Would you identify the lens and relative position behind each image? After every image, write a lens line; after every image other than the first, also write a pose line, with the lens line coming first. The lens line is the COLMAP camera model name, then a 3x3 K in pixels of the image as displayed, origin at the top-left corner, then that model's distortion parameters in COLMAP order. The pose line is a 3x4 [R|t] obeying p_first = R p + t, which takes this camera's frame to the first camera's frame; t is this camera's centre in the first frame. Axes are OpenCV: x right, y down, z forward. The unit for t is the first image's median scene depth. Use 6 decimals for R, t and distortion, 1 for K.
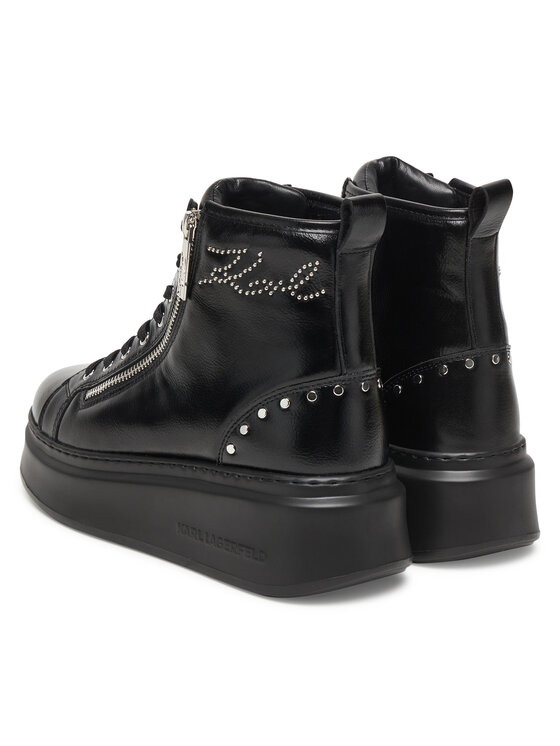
lens RADIAL K [[1587.9, 0, 280.2], [0, 1587.9, 373.3], [0, 0, 1]] dist [0.019446, 0.000000]
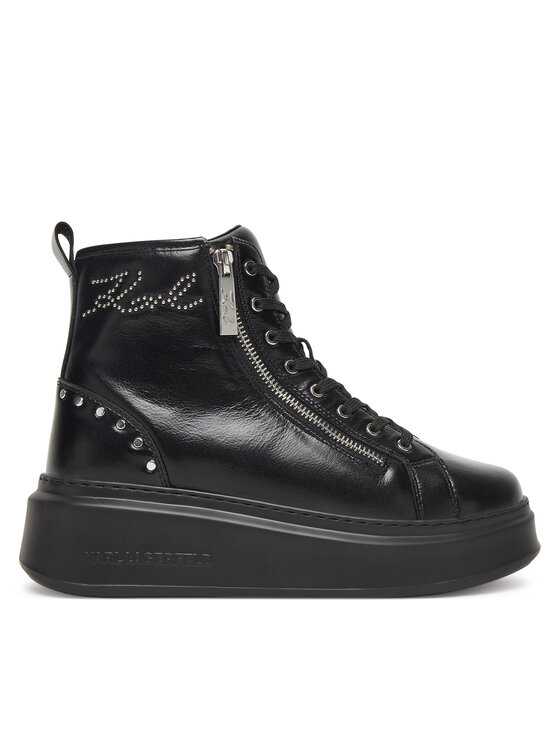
lens RADIAL K [[820.2, 0, 279.7], [0, 820.2, 372.8], [0, 0, 1]] dist [-0.187035, 0.000000]
pose [[0.980532, -0.069878, 0.183504, -0.026424], [0.072815, 0.997302, -0.009307, 0.008198], [-0.182358, 0.022488, 0.982975, 0.414154]]
